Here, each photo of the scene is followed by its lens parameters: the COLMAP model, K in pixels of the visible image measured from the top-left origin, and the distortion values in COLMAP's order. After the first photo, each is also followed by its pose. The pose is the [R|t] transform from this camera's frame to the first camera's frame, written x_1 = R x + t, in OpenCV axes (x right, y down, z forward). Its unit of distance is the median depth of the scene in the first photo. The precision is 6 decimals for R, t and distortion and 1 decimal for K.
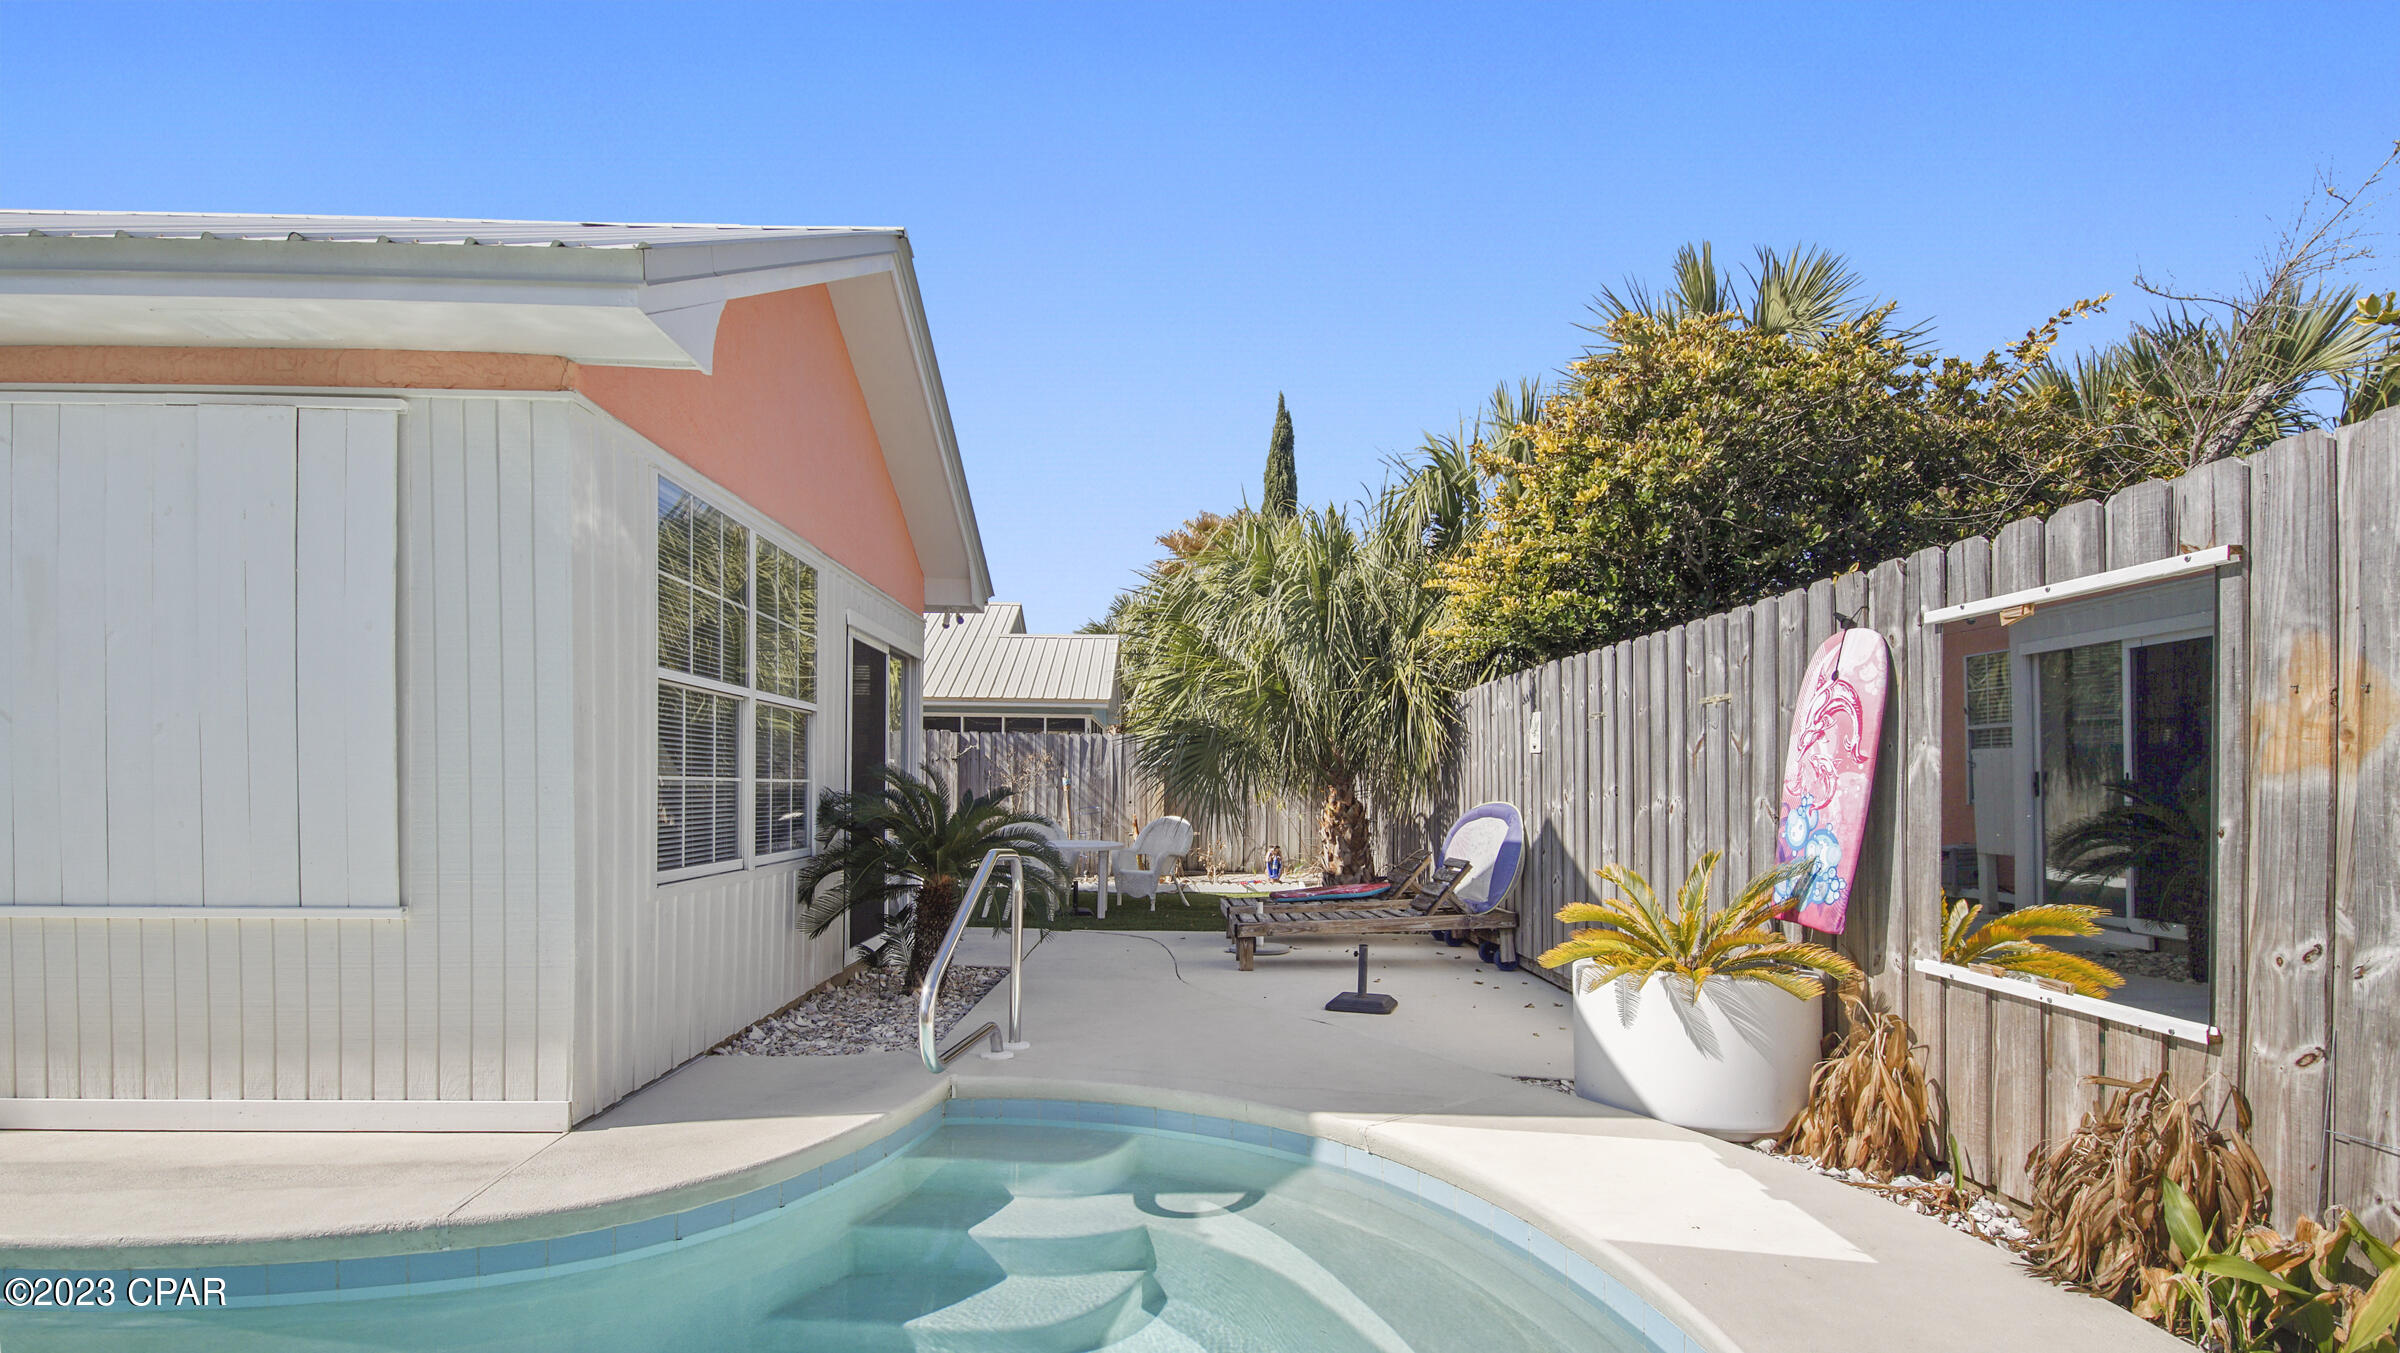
lens RADIAL K [[1077.9, 0, 1223.2], [0, 1077.9, 780.7], [0, 0, 1]] dist [0.028525, -0.012765]
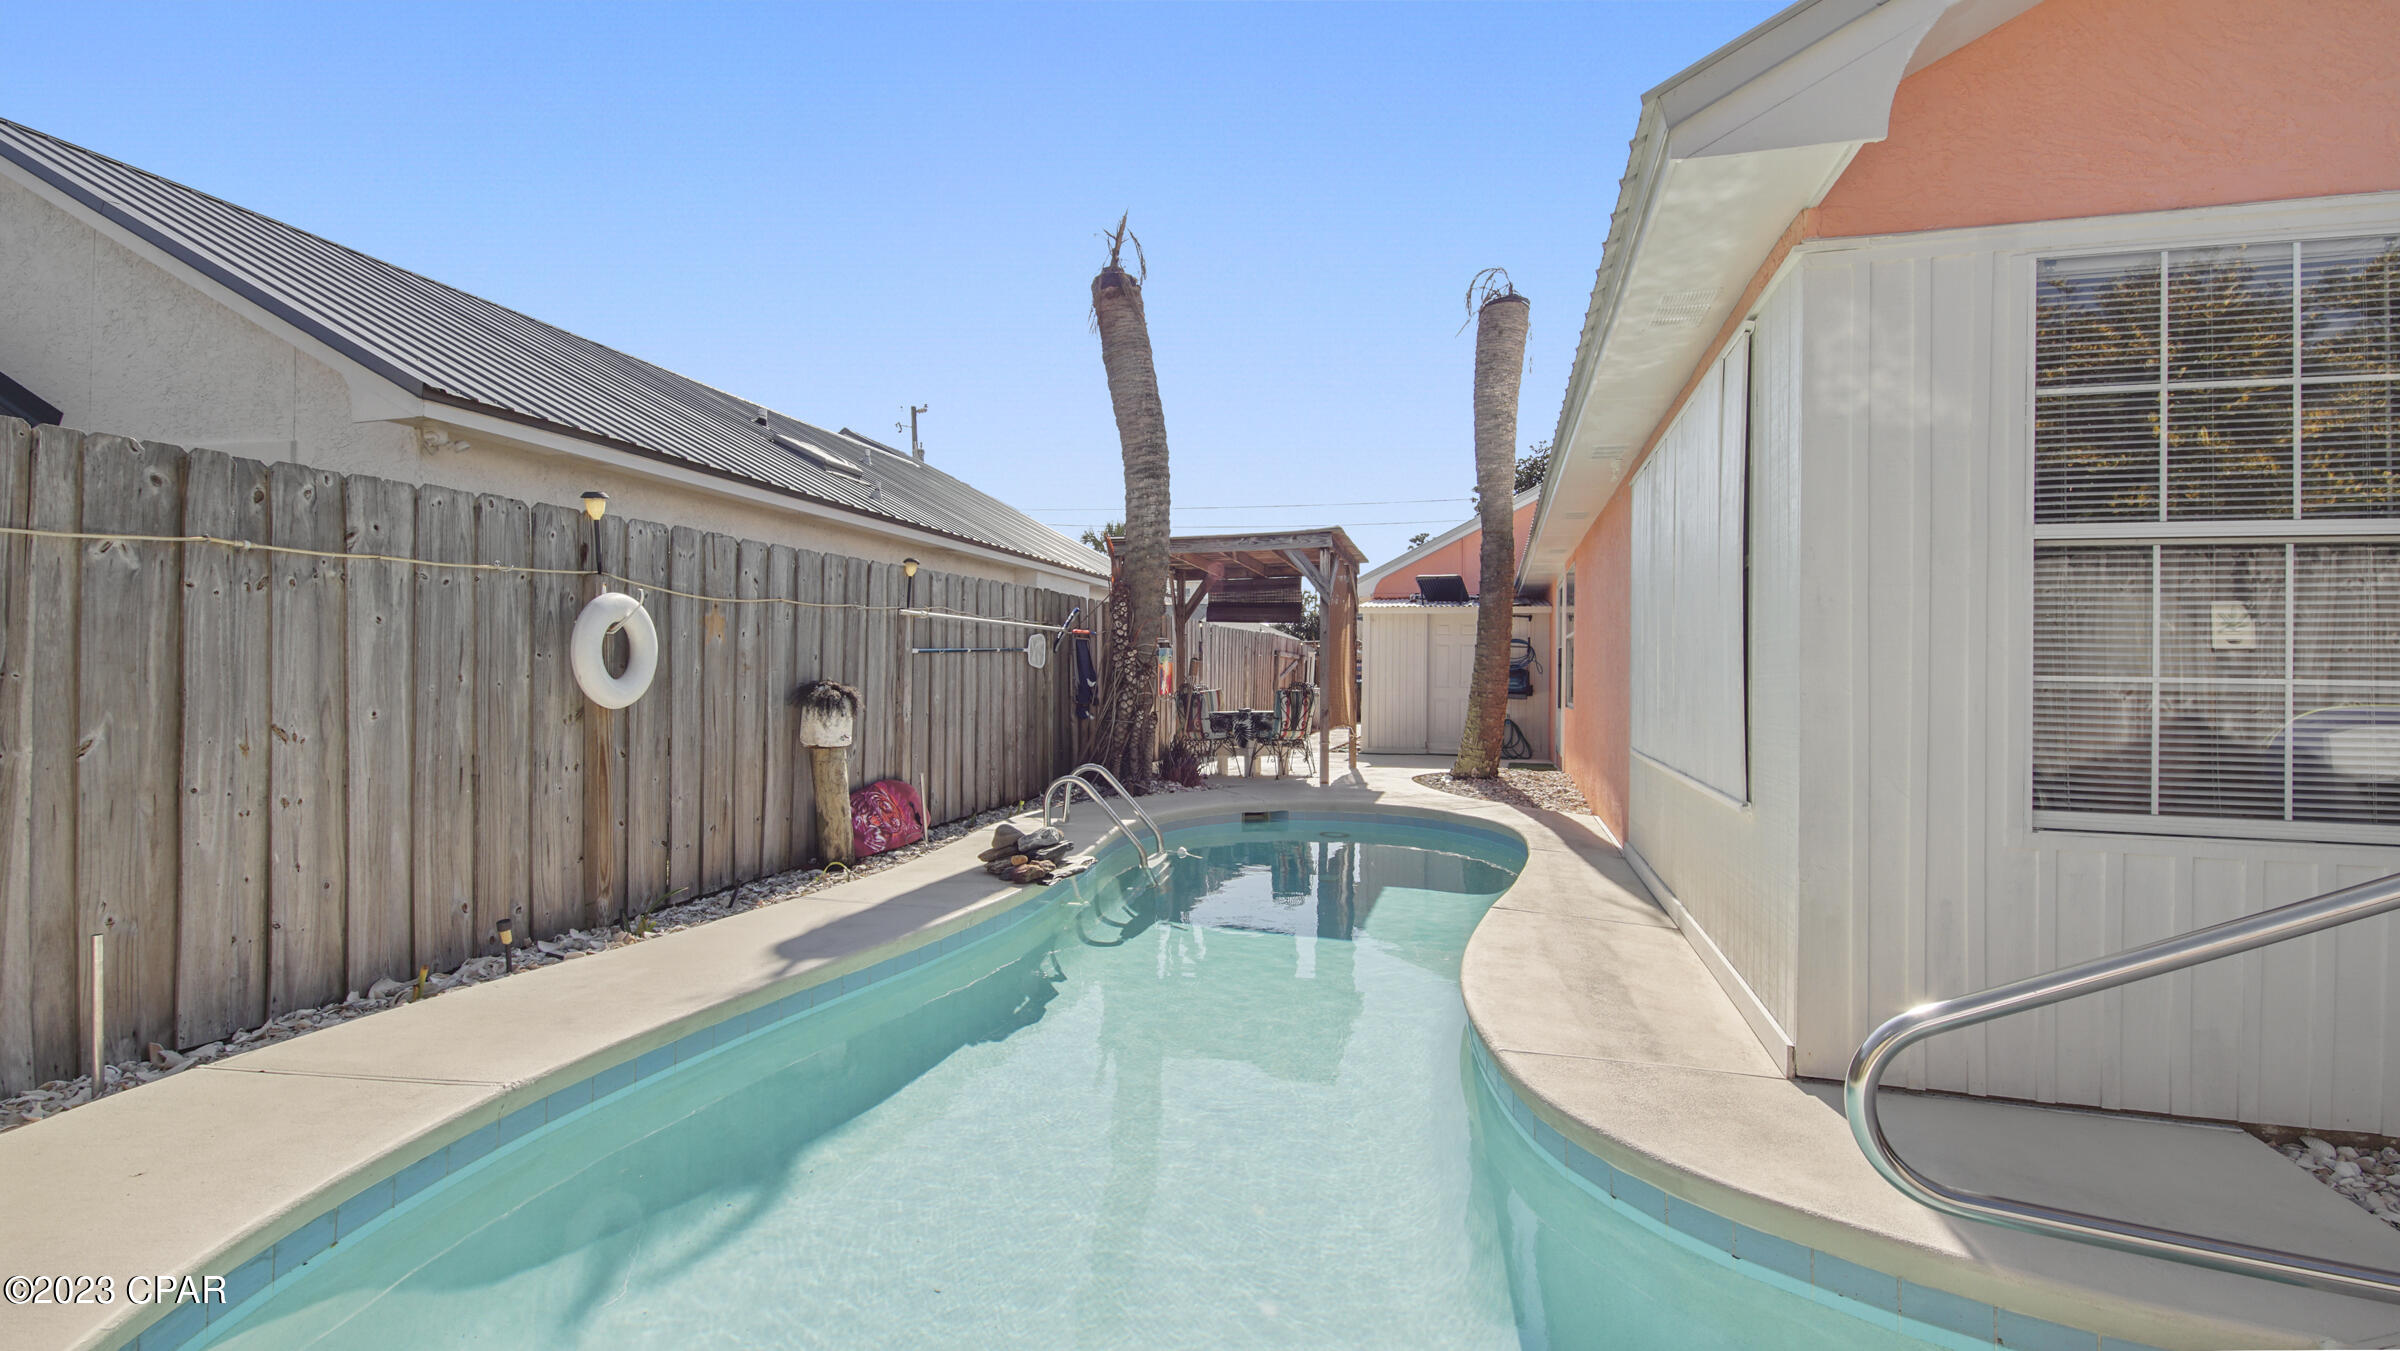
lens RADIAL K [[1077.9, 0, 1211.6], [0, 1077.9, 655.4], [0, 0, 1]] dist [0.028525, -0.012765]
pose [[-0.304458, -0.028825, -0.952090, 0.418772], [-0.006316, 0.999581, -0.028243, 0.006897], [0.952505, -0.002585, -0.304512, 0.875897]]
